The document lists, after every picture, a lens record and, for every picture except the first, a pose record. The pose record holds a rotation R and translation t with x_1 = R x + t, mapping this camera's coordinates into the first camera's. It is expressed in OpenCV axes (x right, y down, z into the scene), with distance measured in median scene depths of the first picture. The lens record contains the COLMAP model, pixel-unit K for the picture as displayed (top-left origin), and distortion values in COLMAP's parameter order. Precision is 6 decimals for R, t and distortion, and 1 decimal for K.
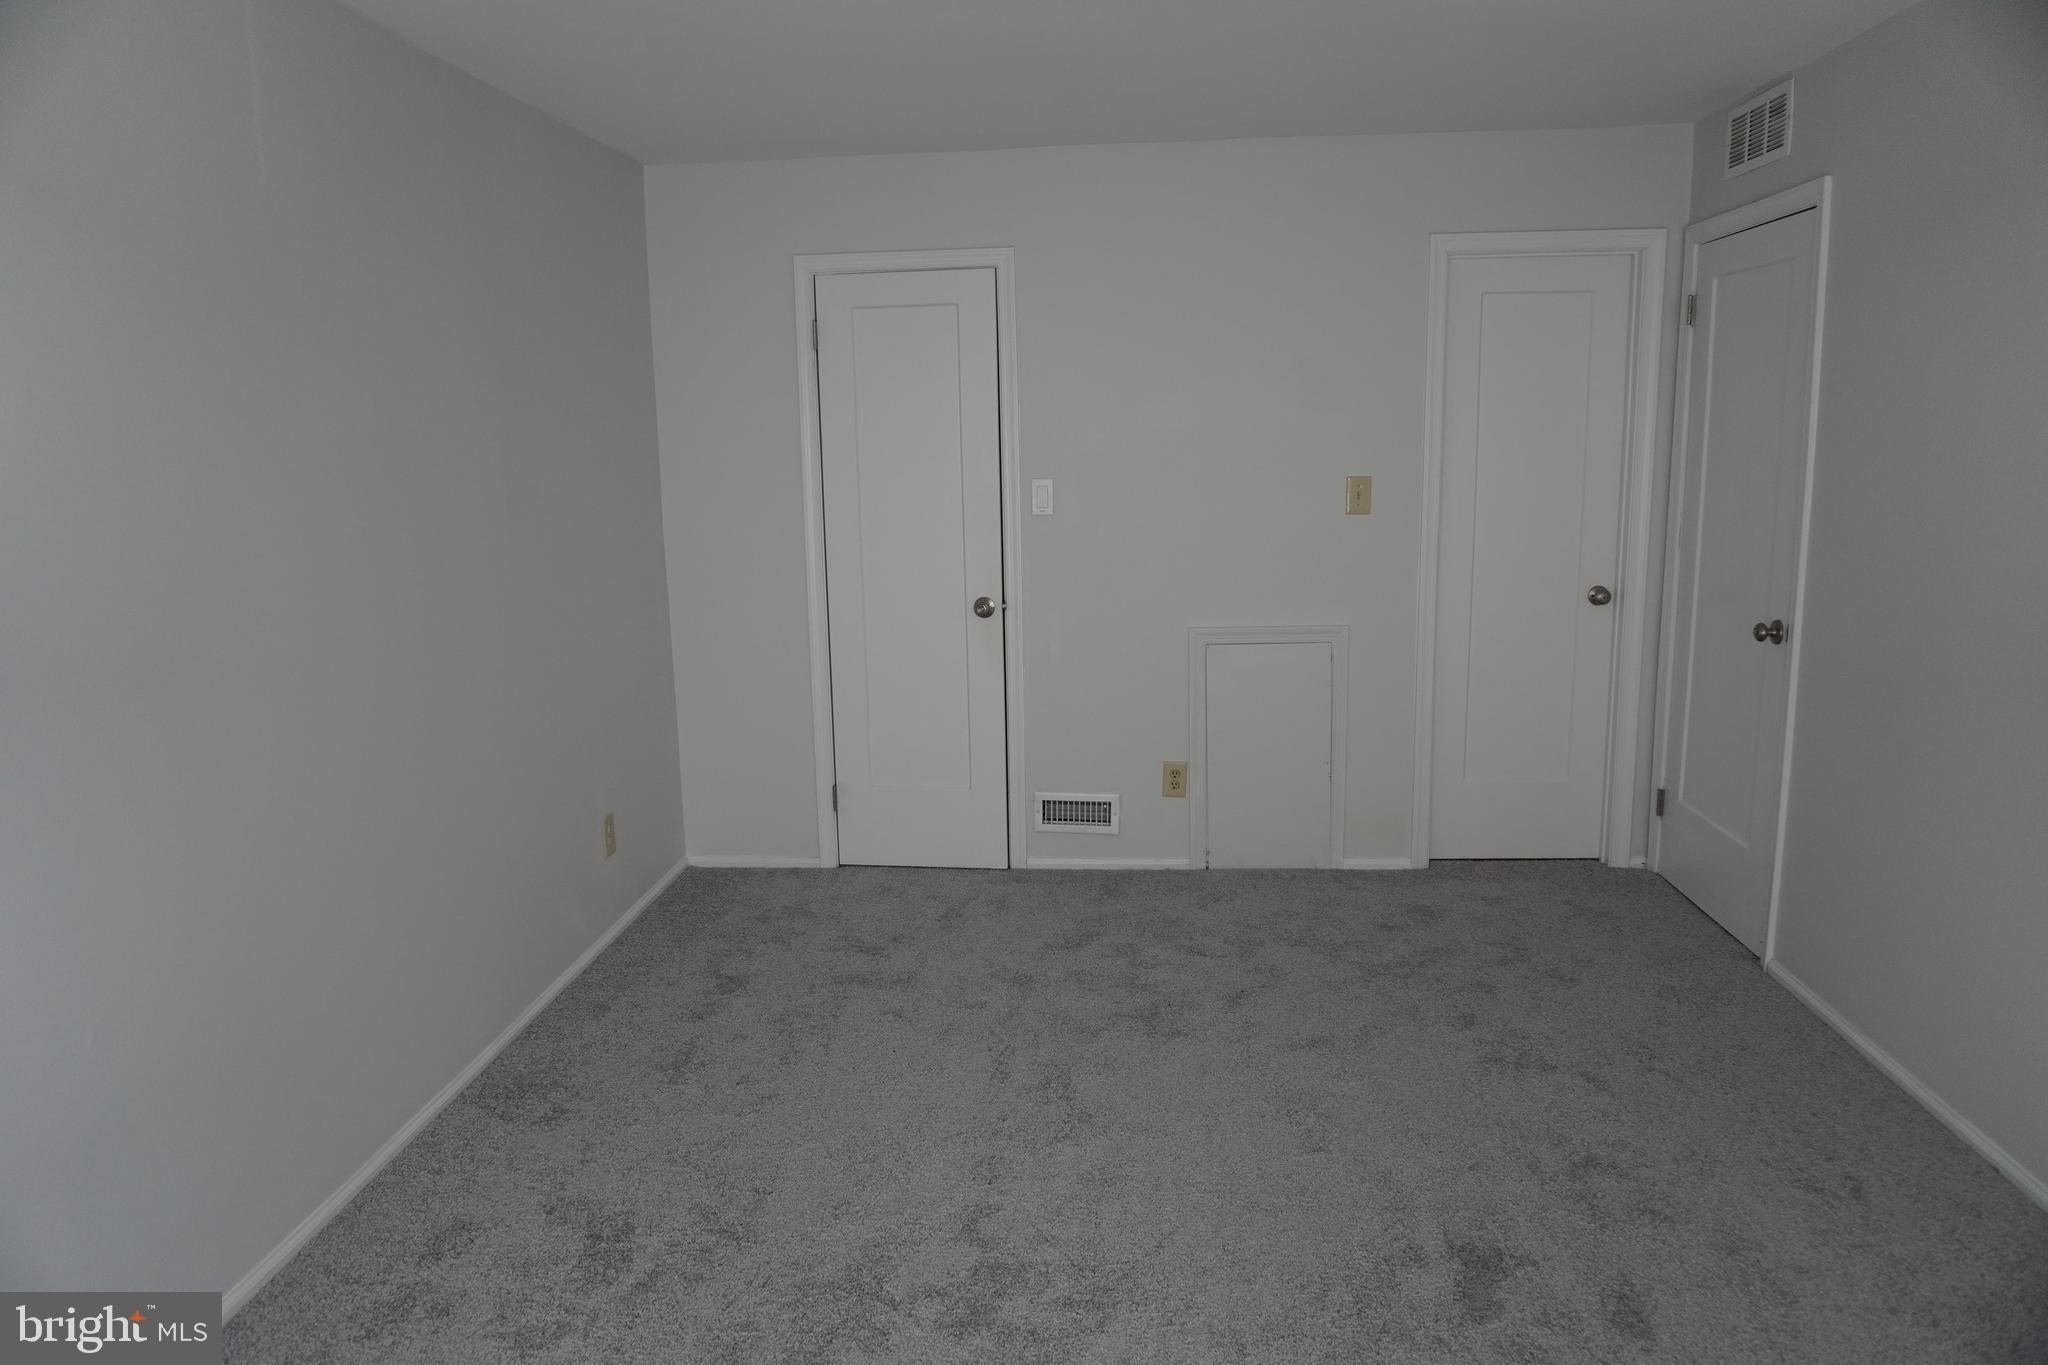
lens RADIAL K [[1366.4, 0, 1021.5], [0, 1366.4, 681.0], [0, 0, 1]] dist [-0.045378, 0.039042]
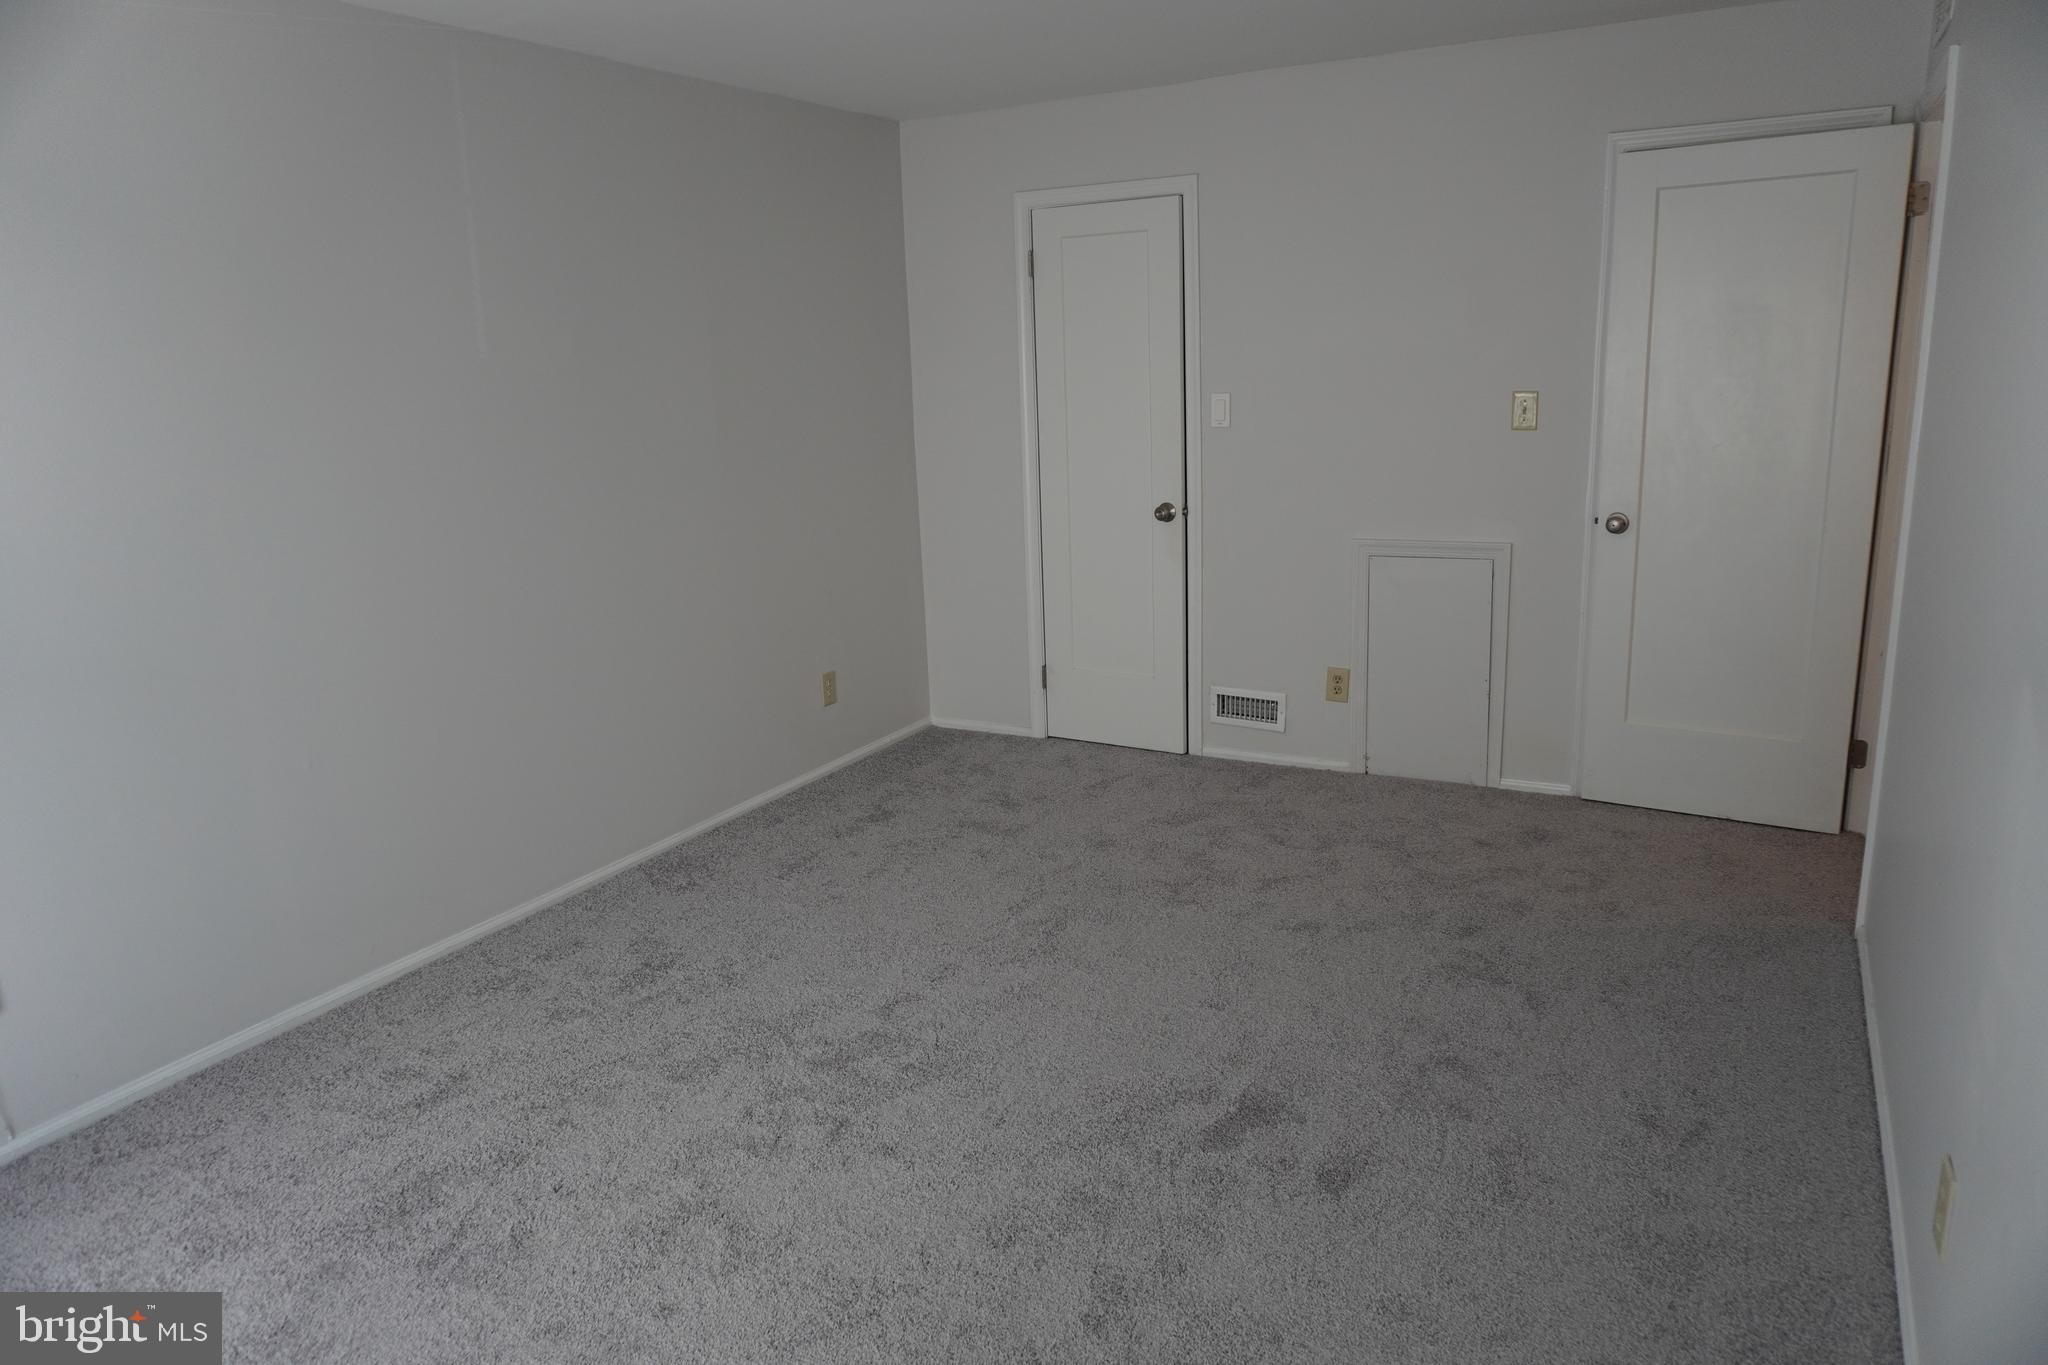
lens RADIAL K [[1366.4, 0, 1031.9], [0, 1366.4, 683.0], [0, 0, 1]] dist [-0.045378, 0.039042]
pose [[0.913418, 0.081513, -0.398778, 0.322579], [-0.052968, 0.995215, 0.082104, -0.002130], [0.403562, -0.053873, 0.913365, -0.043965]]
